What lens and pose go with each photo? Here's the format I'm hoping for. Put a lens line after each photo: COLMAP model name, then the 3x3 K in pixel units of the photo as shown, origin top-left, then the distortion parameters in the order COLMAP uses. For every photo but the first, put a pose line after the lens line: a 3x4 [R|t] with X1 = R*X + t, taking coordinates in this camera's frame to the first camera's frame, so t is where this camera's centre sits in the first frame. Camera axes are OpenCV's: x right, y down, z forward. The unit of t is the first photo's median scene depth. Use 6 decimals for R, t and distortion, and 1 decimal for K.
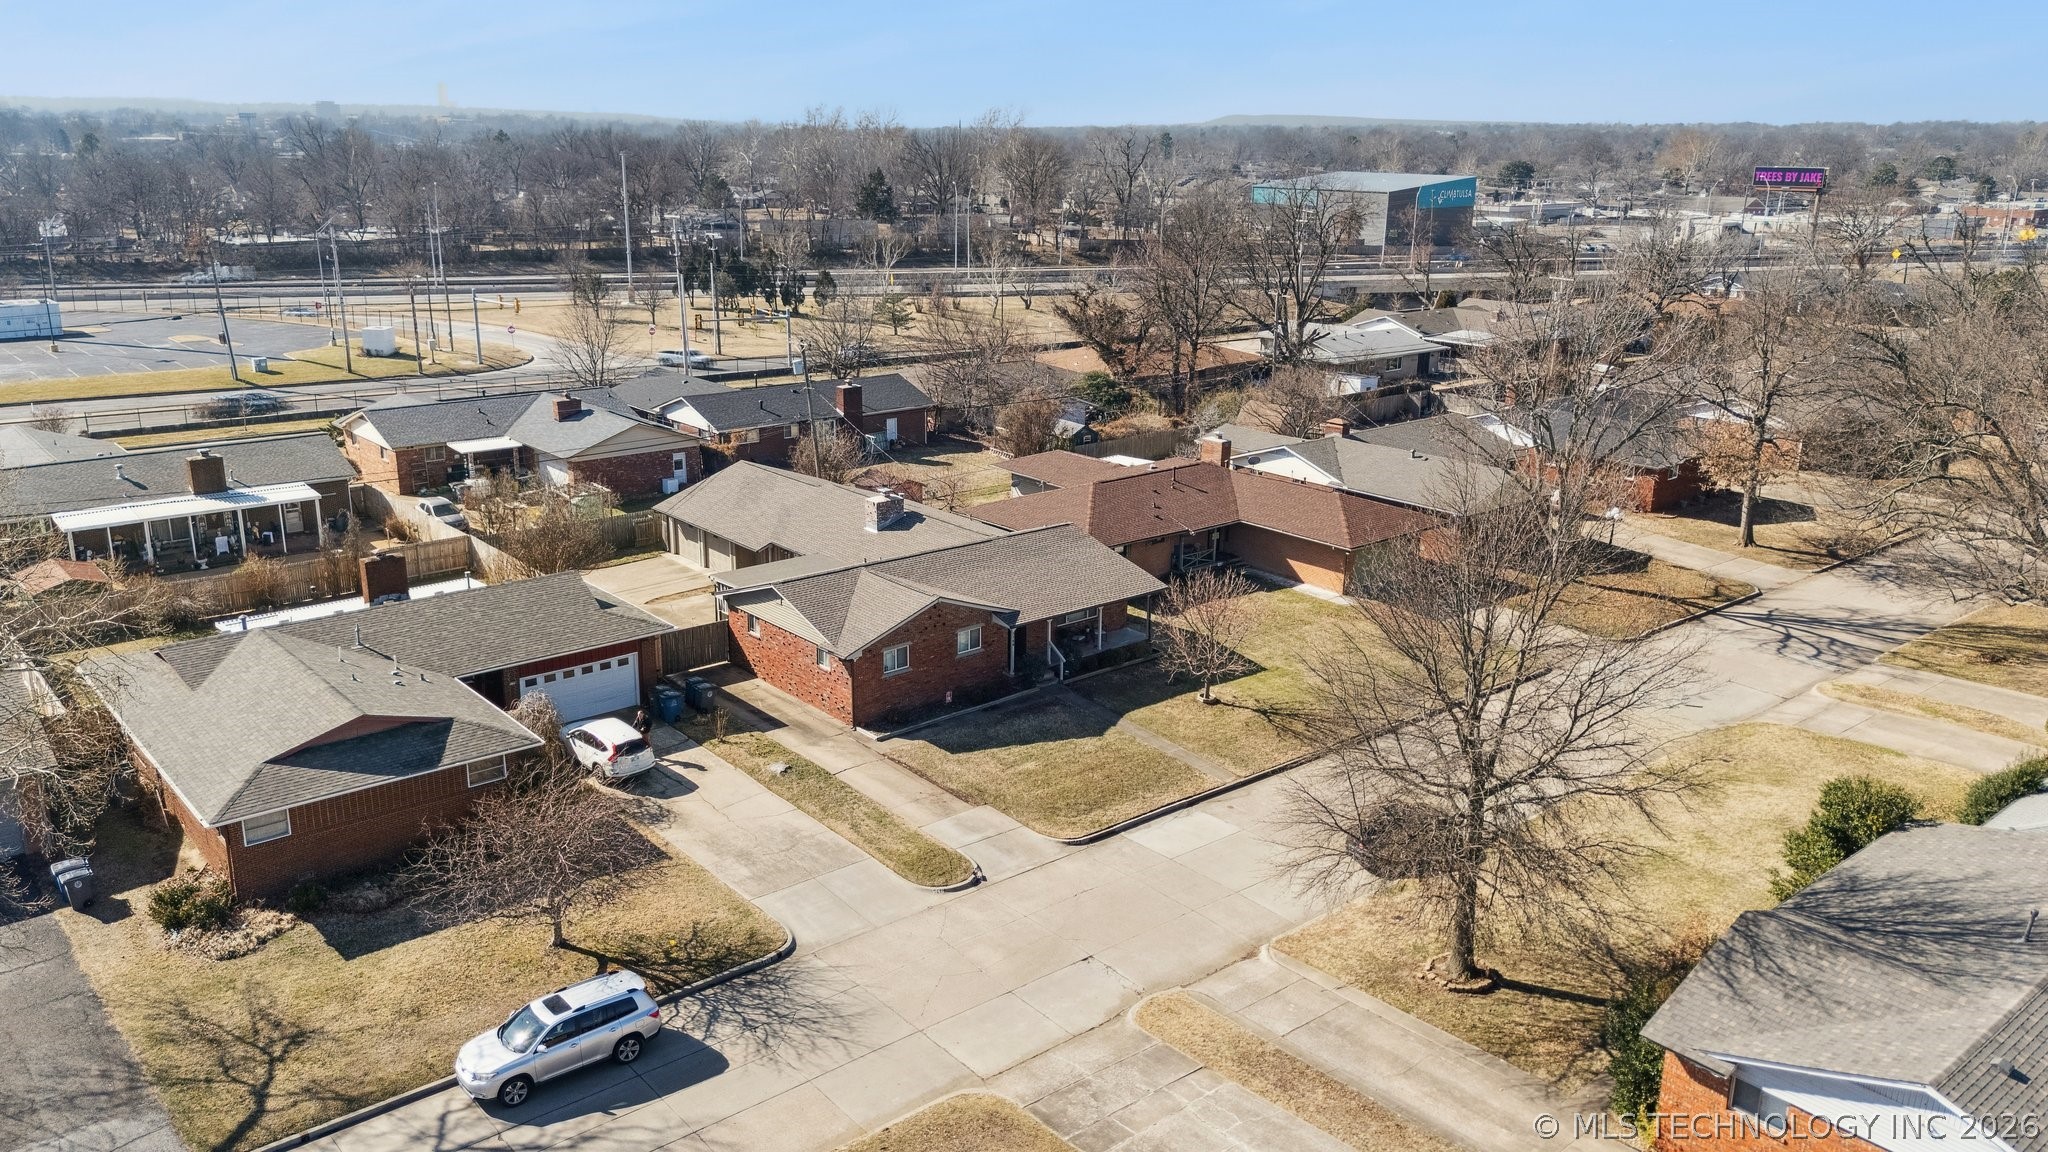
lens RADIAL K [[1542.7, 0, 1024.0], [0, 1542.7, 576.0], [0, 0, 1]] dist [0.005136, -0.000060]
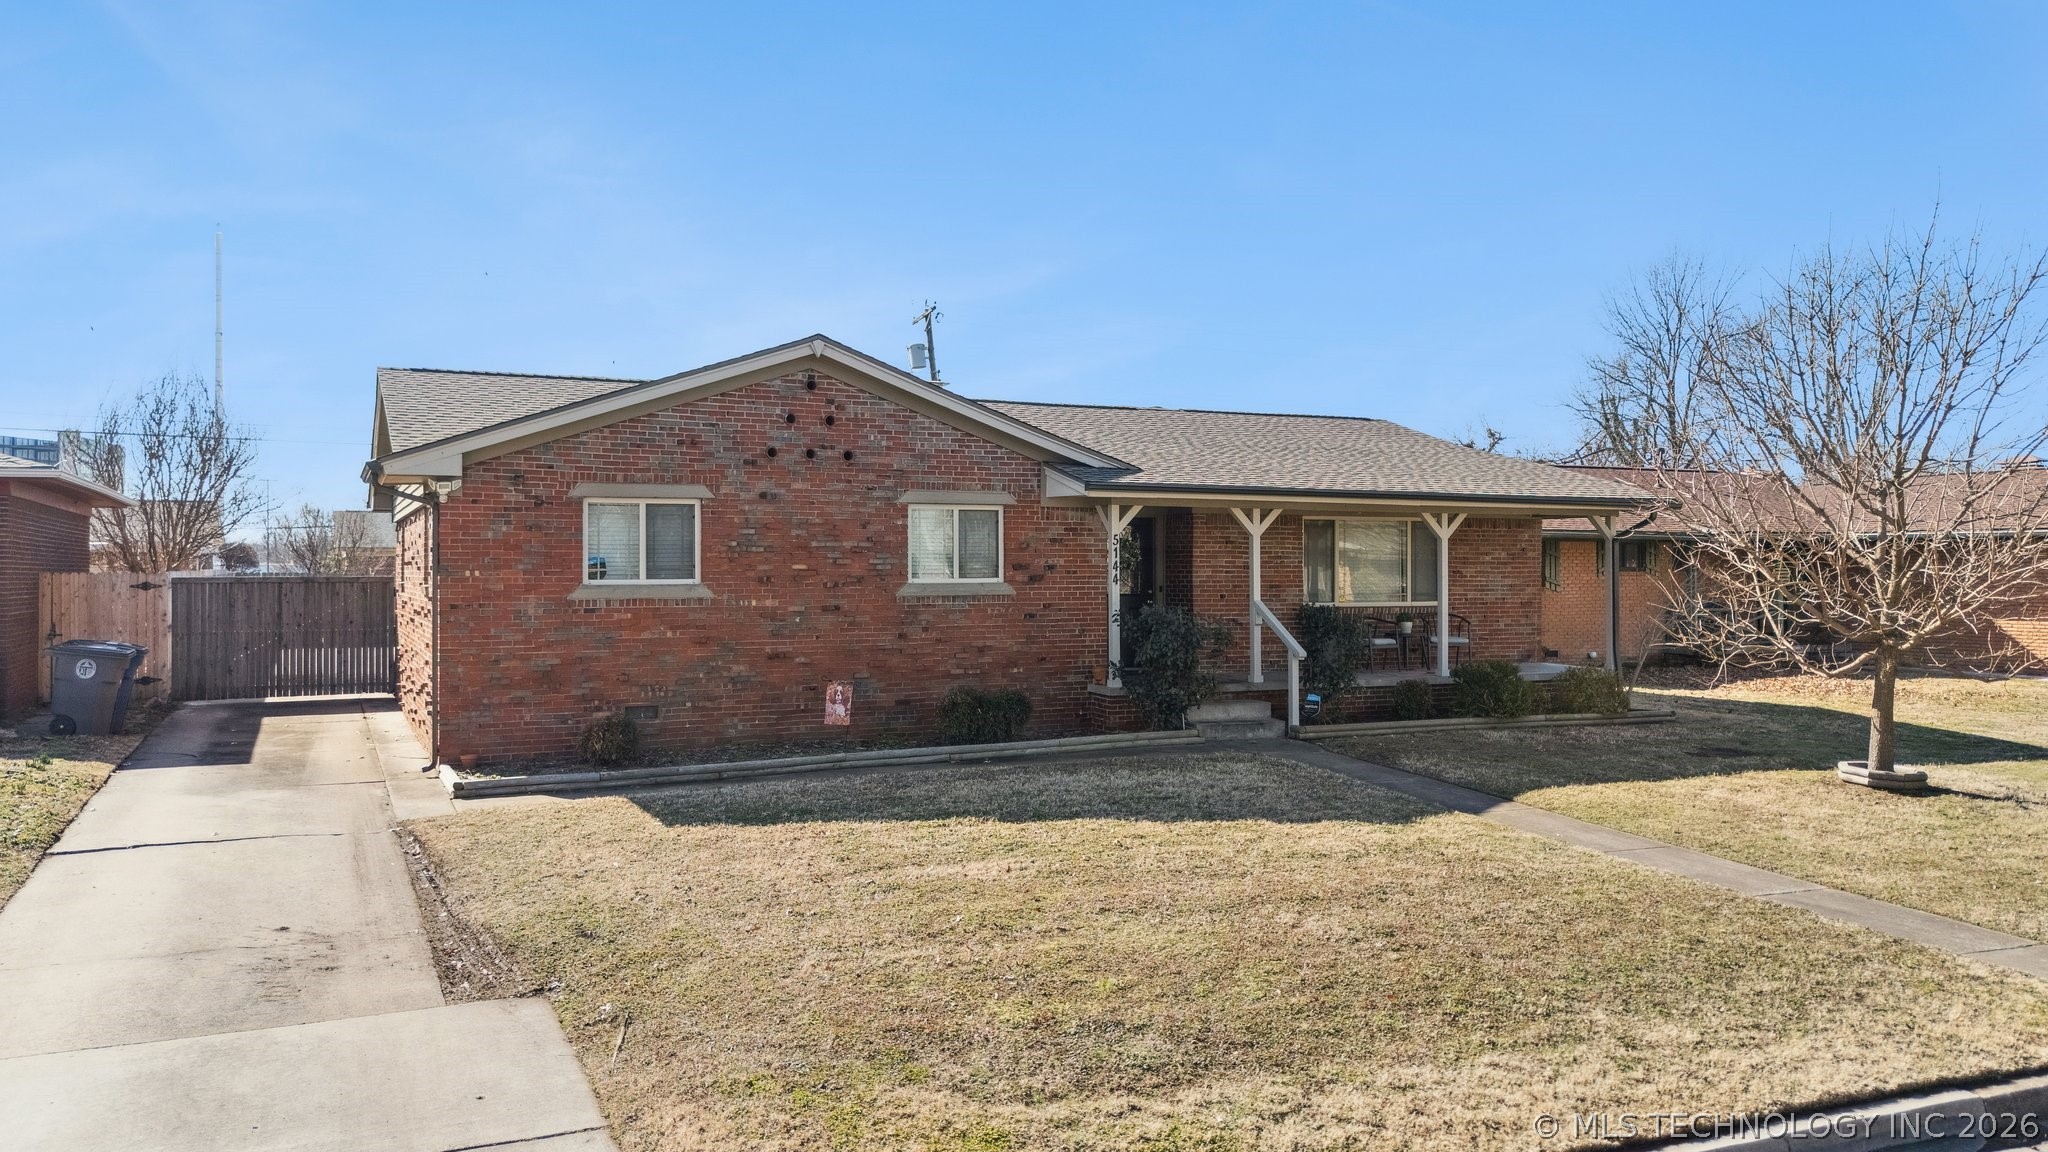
lens RADIAL K [[1542.7, 0, 1024.0], [0, 1542.7, 576.0], [0, 0, 1]] dist [0.005136, -0.000060]
pose [[0.964592, -0.000776, -0.263747, 0.054965], [-0.069077, 0.964347, -0.255467, 0.124527], [0.254542, 0.264640, 0.930147, 0.758957]]
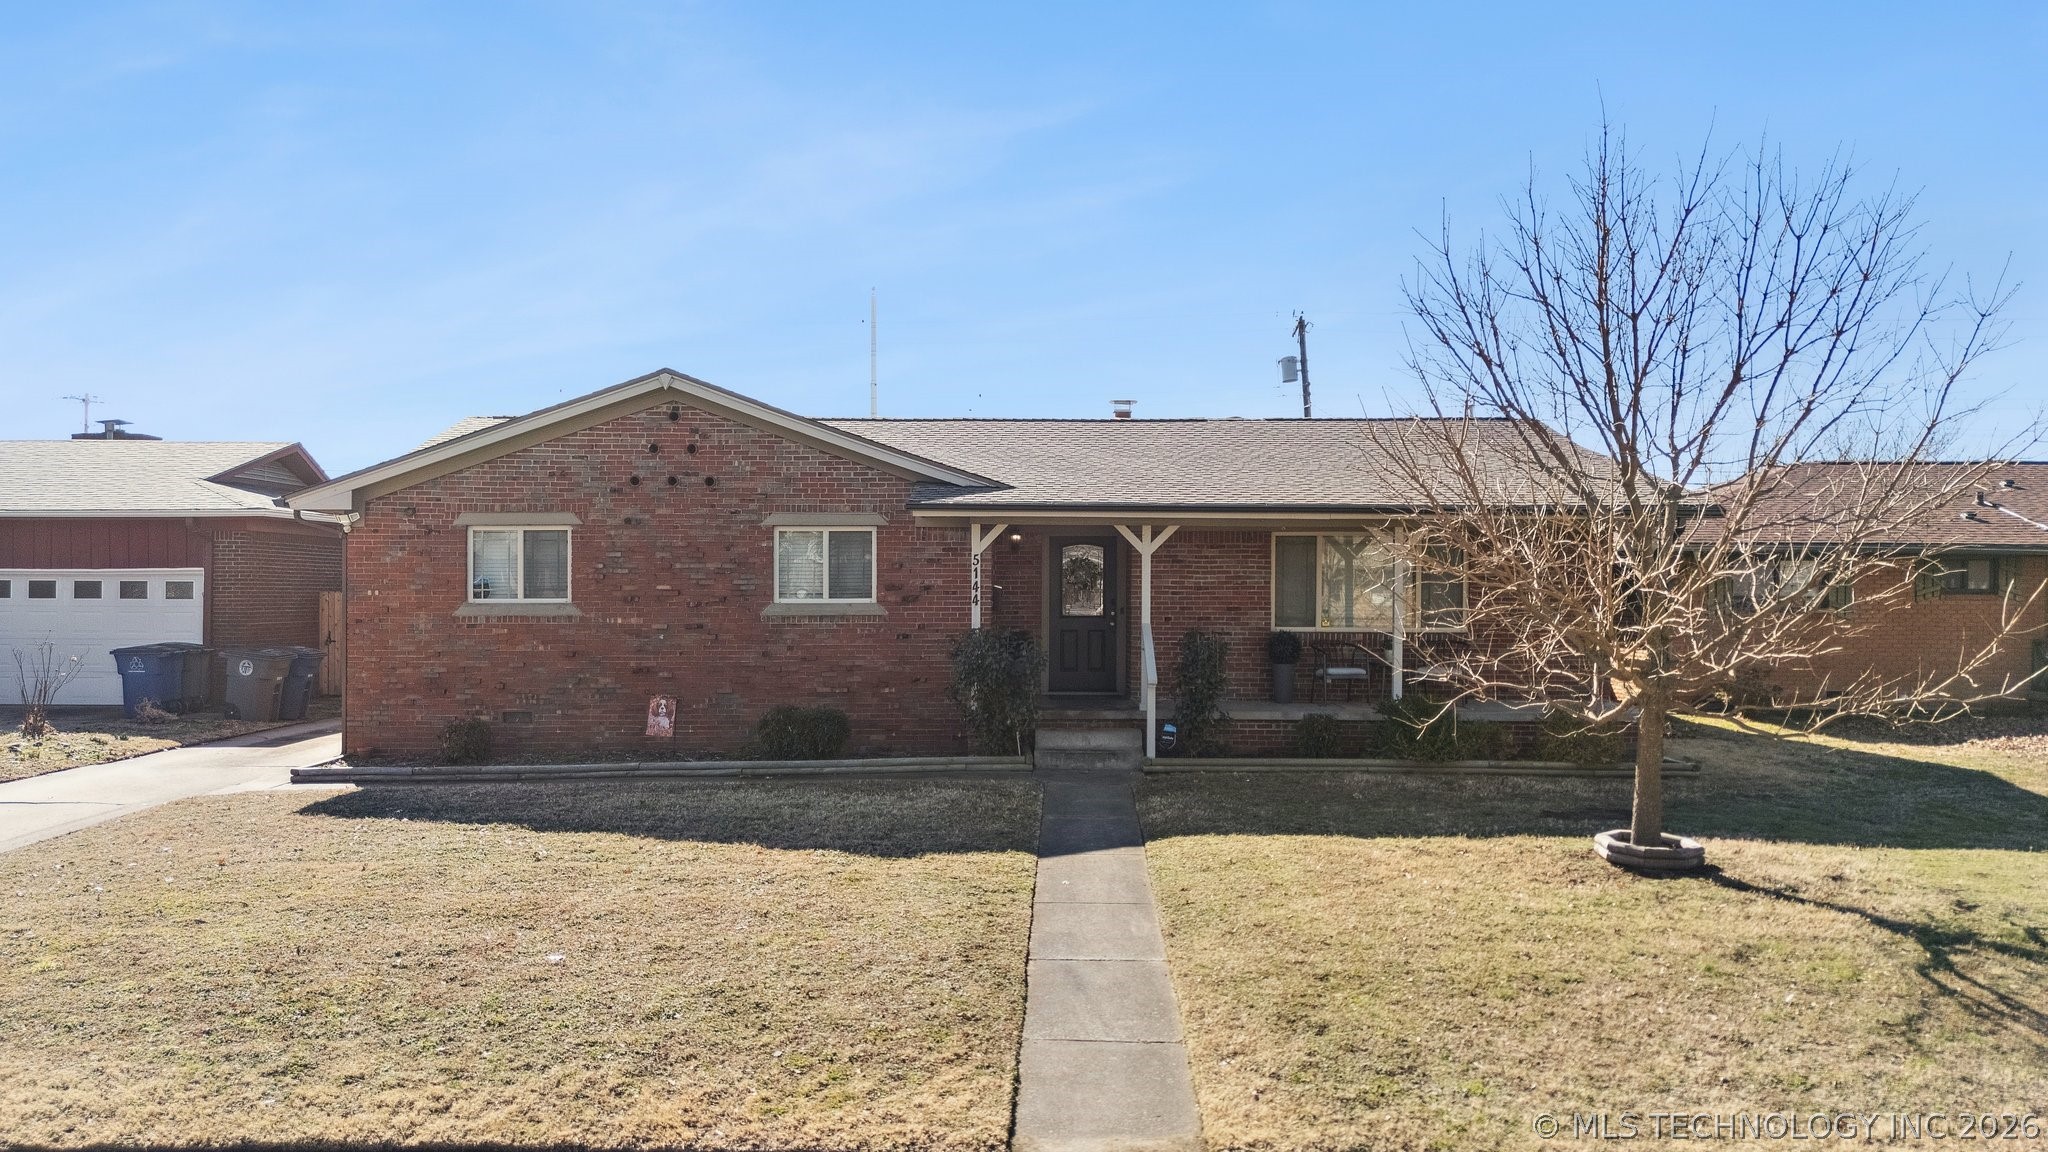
lens RADIAL K [[1529.8, 0, 1025.6], [0, 1529.8, 628.1], [0, 0, 1]] dist [-0.005261, -0.003164]
pose [[0.768839, 0.012853, -0.639314, 0.187275], [-0.171657, 0.967249, -0.186988, 0.104922], [0.615972, 0.253506, 0.745864, 0.833941]]
